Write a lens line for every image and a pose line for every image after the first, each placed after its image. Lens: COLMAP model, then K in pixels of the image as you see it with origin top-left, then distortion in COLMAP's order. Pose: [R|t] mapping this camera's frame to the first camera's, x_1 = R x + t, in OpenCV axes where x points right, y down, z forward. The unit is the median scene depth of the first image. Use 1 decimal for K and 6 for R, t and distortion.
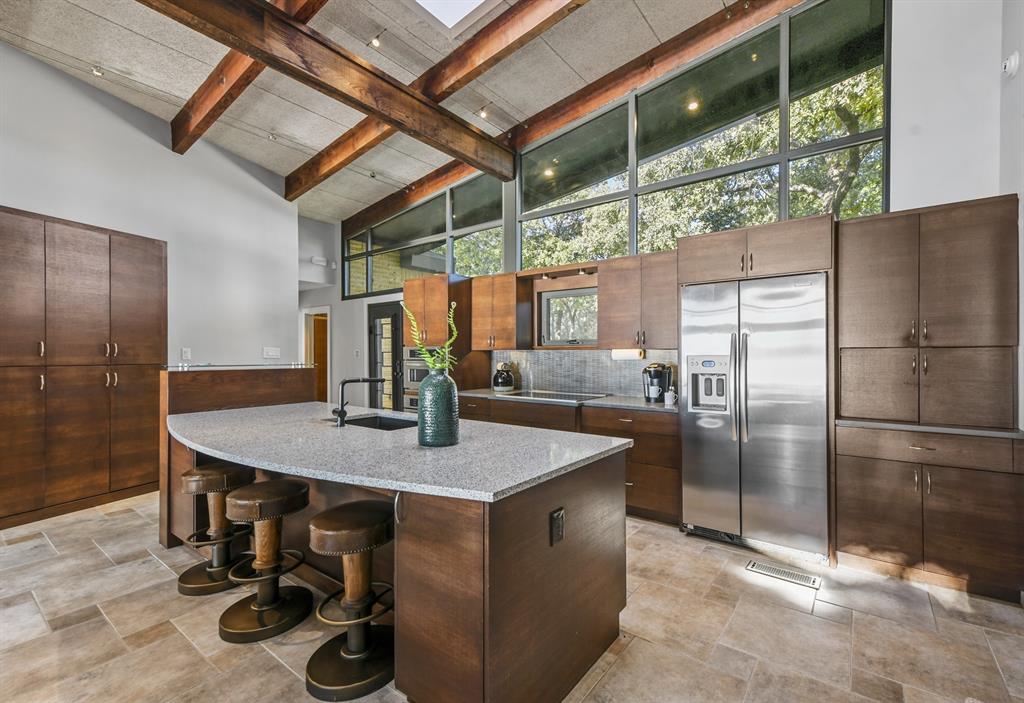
lens RADIAL K [[517.5, 0, 514.2], [0, 517.5, 357.7], [0, 0, 1]] dist [0.005034, 0.000196]
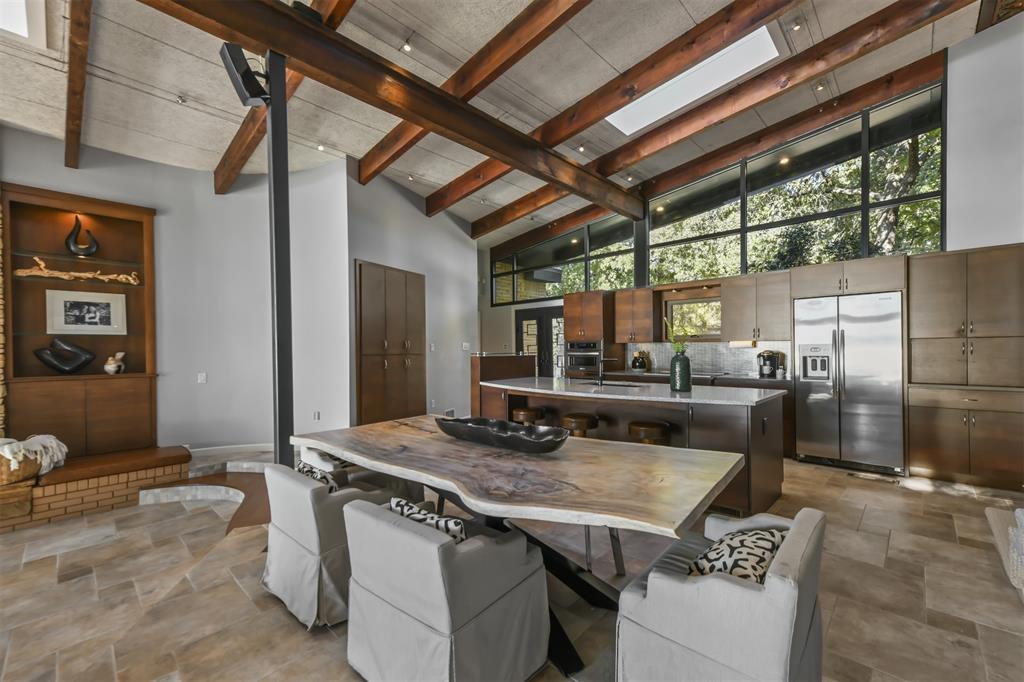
lens RADIAL K [[426.9, 0, 542.0], [0, 426.9, 350.6], [0, 0, 1]] dist [0.005442, 0.000169]
pose [[0.990569, -0.008291, -0.136762, -0.200250], [0.008565, 0.999962, 0.001415, 0.004427], [0.136745, -0.002573, 0.990603, -0.291922]]
